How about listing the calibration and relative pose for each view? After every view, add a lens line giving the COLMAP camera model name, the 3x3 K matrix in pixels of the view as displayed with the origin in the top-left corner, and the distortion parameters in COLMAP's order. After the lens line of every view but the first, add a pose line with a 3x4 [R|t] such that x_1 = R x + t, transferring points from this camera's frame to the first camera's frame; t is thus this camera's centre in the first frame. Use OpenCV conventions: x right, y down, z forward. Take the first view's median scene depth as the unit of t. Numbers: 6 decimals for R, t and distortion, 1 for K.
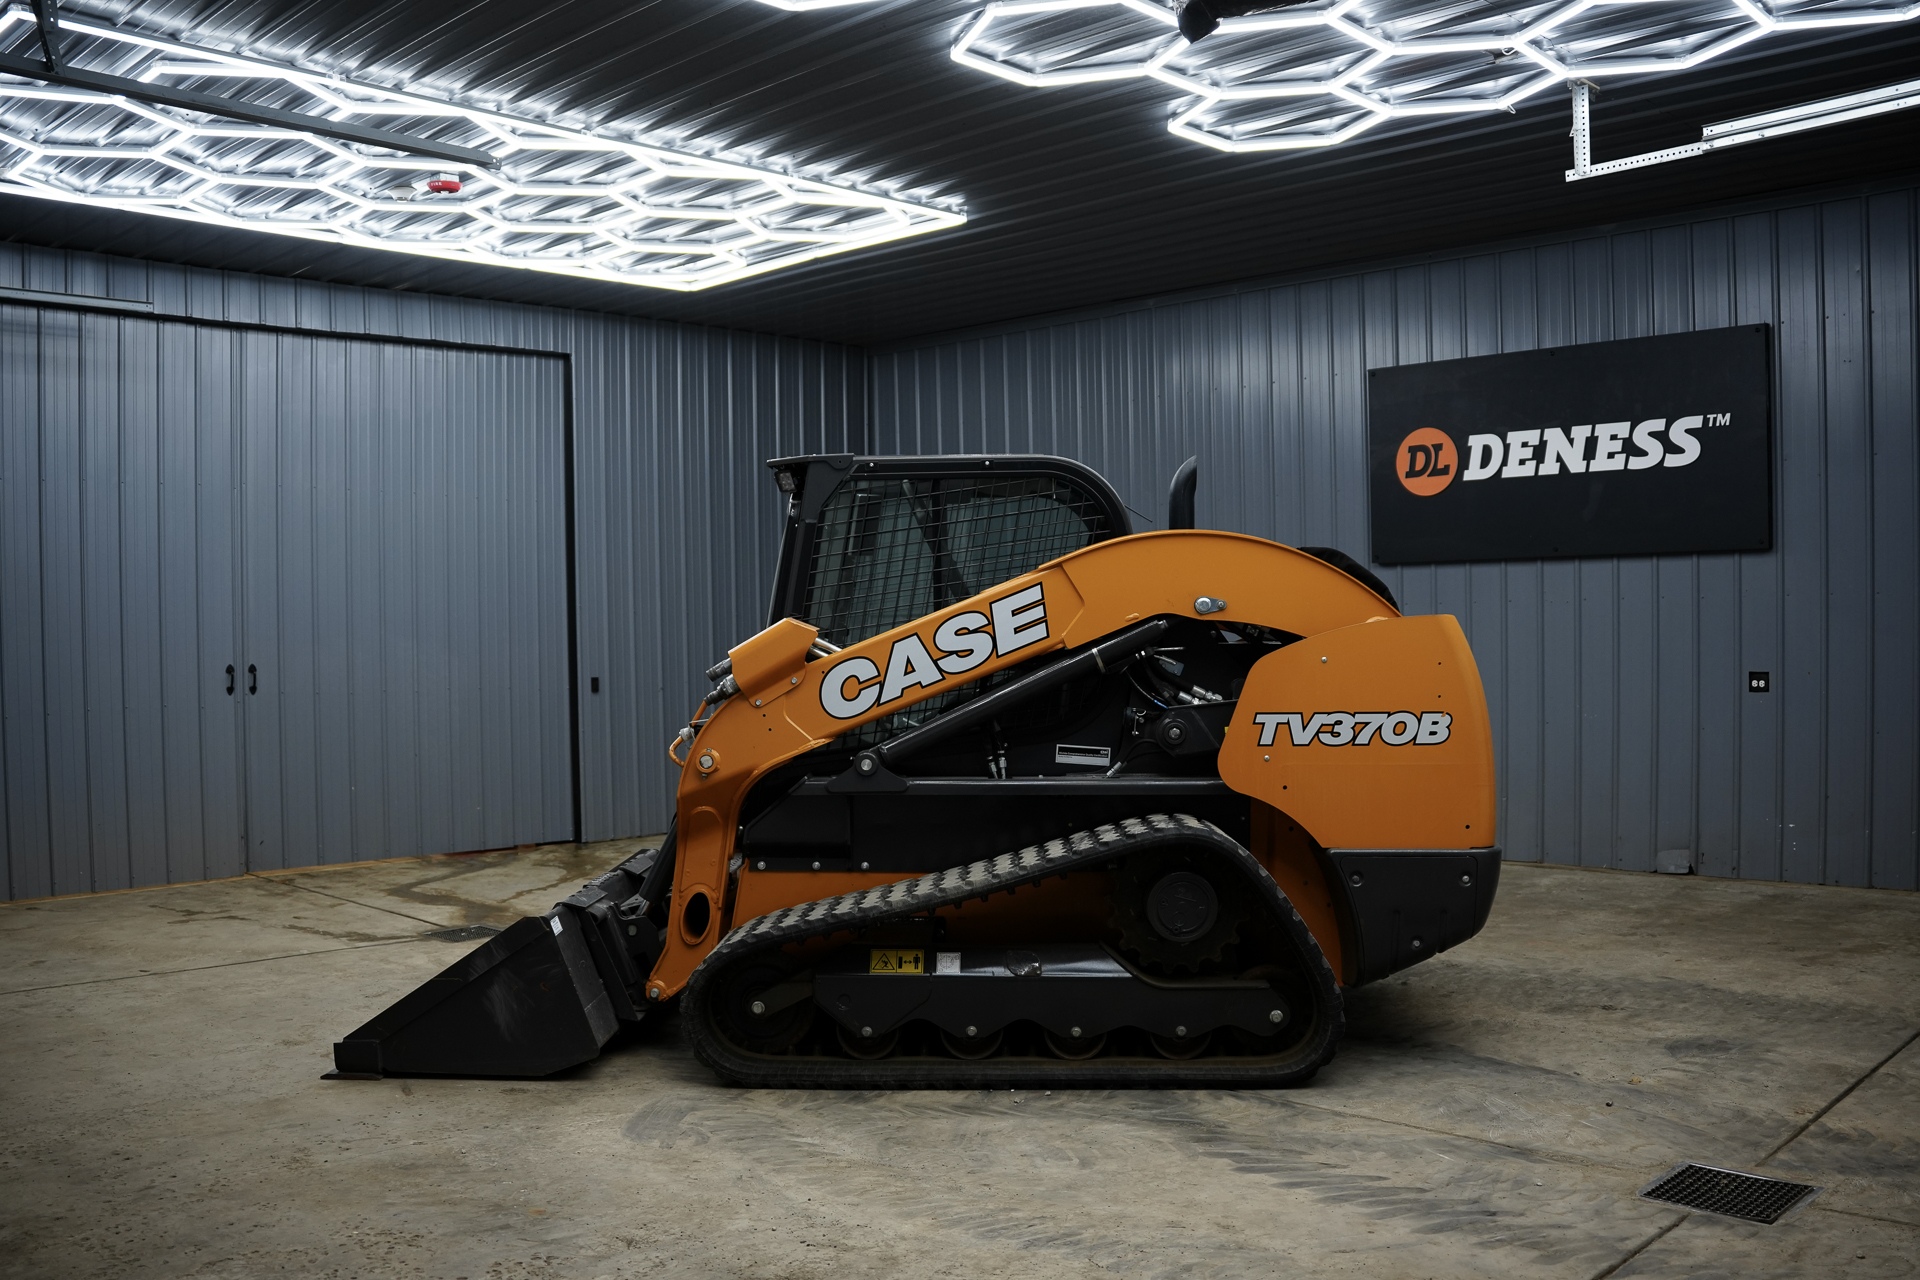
lens RADIAL K [[1574.1, 0, 956.7], [0, 1574.1, 687.2], [0, 0, 1]] dist [-0.110758, 0.009695]
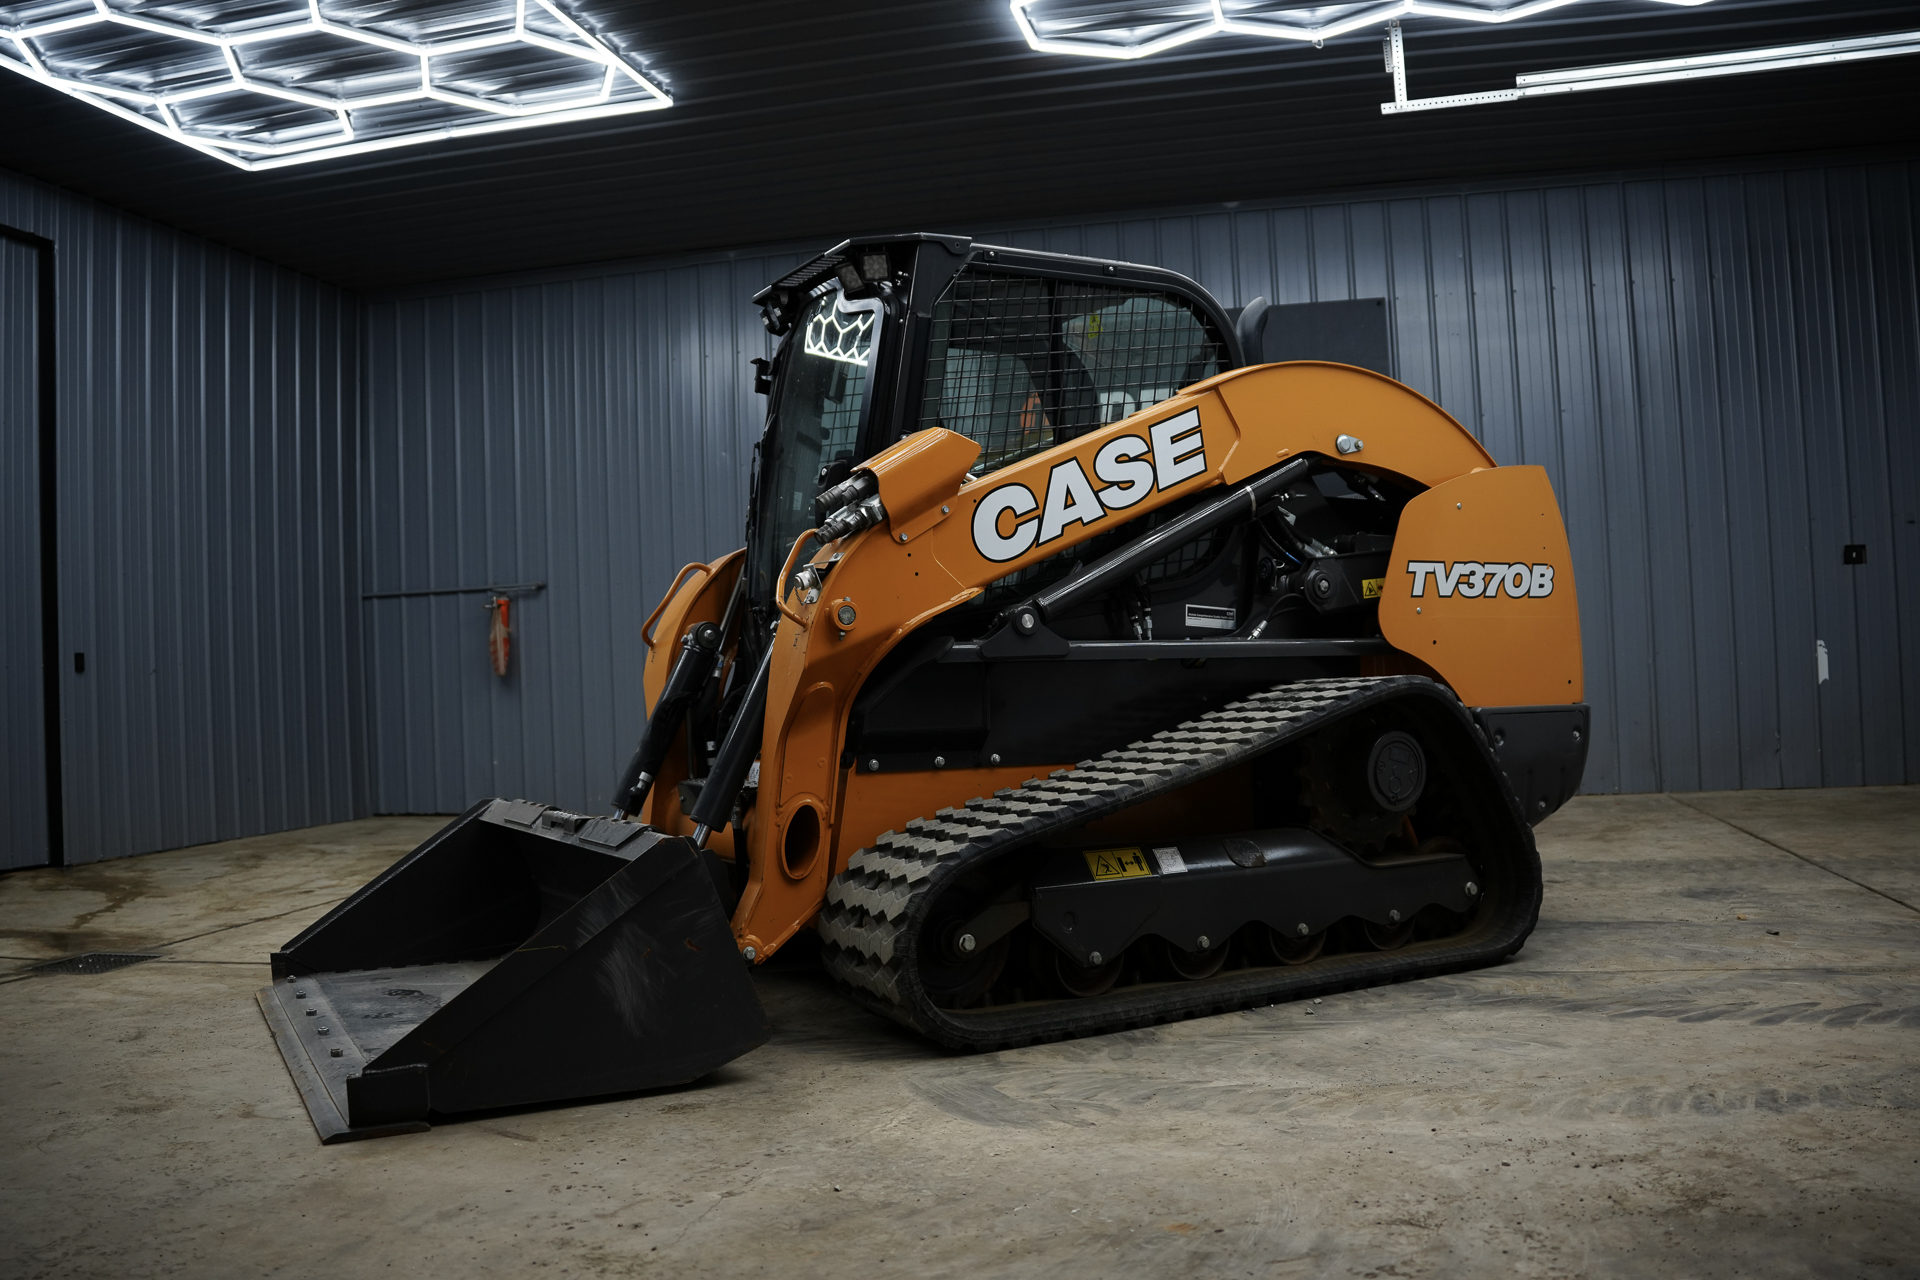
lens RADIAL K [[1492.4, 0, 960.0], [0, 1492.4, 640.0], [0, 0, 1]] dist [-0.117682, 0.013875]
pose [[0.870175, -0.004461, 0.492723, -0.450717], [0.036514, 0.997793, -0.055453, 0.098397], [-0.491388, 0.066246, 0.868417, 0.376176]]
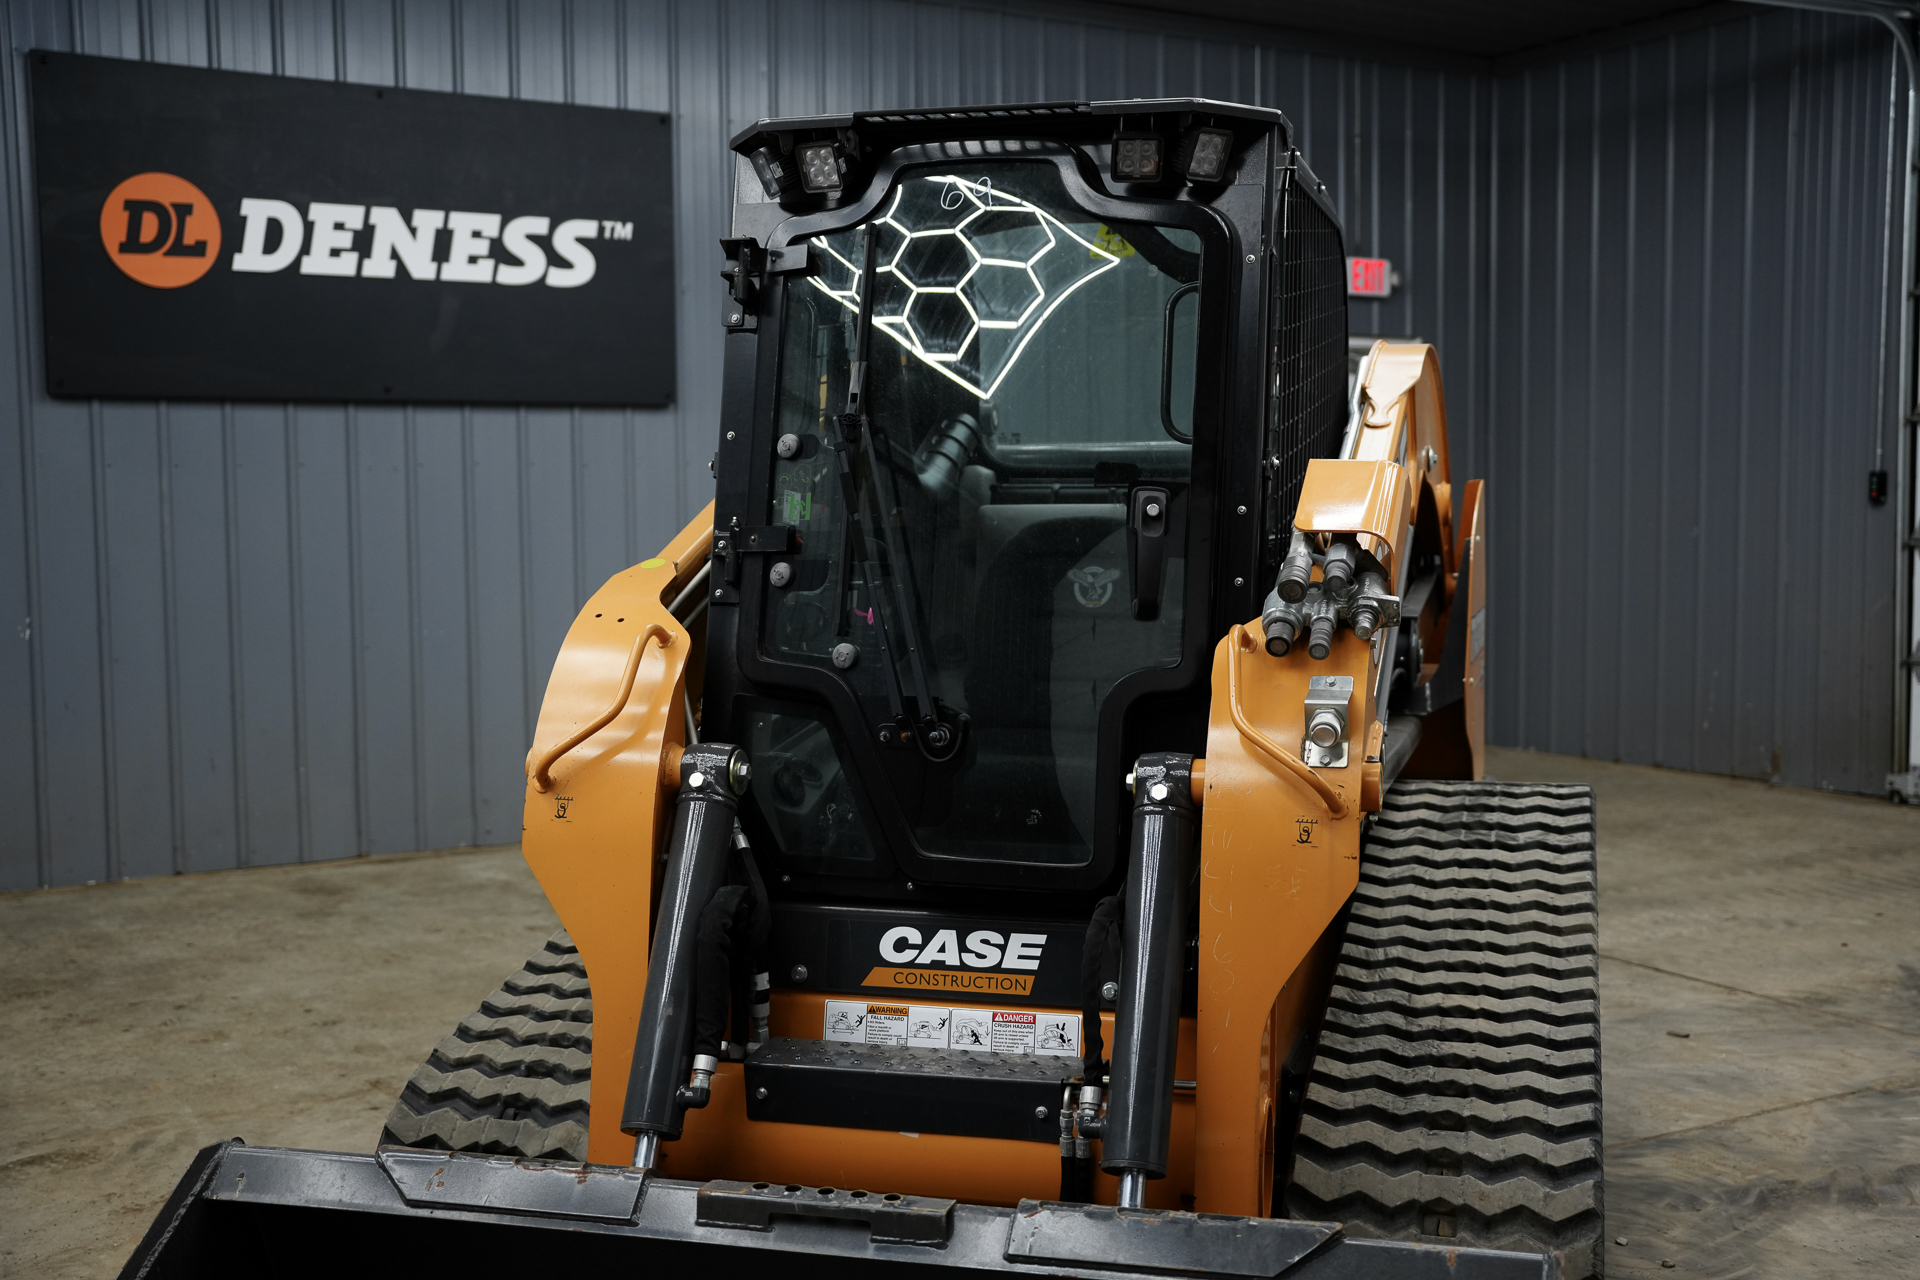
lens RADIAL K [[2047.1, 0, 960.1], [0, 2047.1, 595.9], [0, 0, 1]] dist [-0.050951, 0.197084]
pose [[0.293087, -0.035086, 0.955442, -0.727372], [0.037254, 0.998987, 0.025257, -0.023435], [-0.955360, 0.028192, 0.294097, 0.937642]]
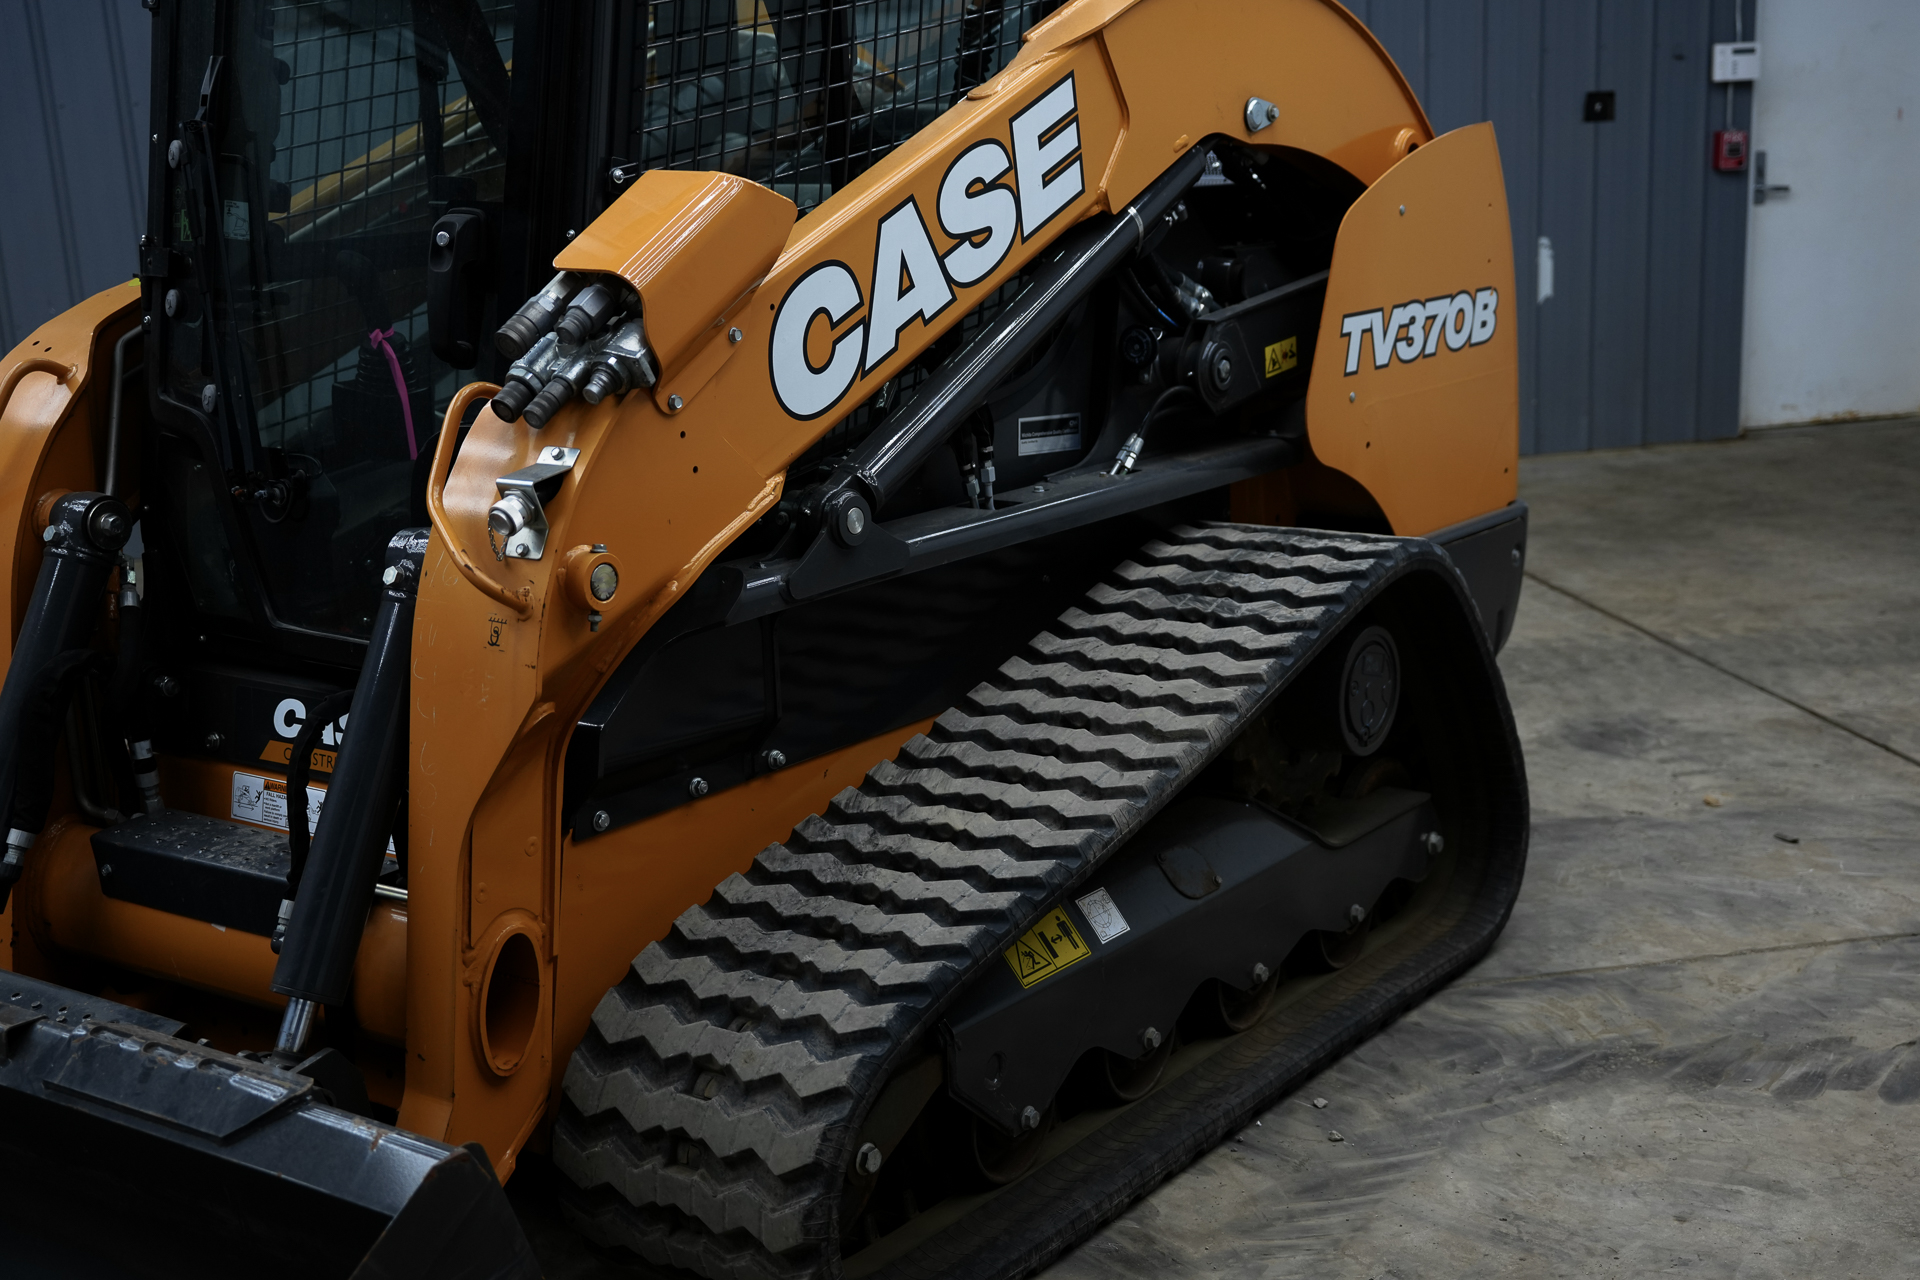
lens RADIAL K [[2370.8, 0, 960.0], [0, 2370.8, 640.0], [0, 0, 1]] dist [0.009512, -0.000233]
pose [[0.579505, -0.194130, 0.791510, -0.546945], [0.054526, 0.978274, 0.200016, -0.044390], [-0.813143, -0.072752, 0.577499, 0.611363]]
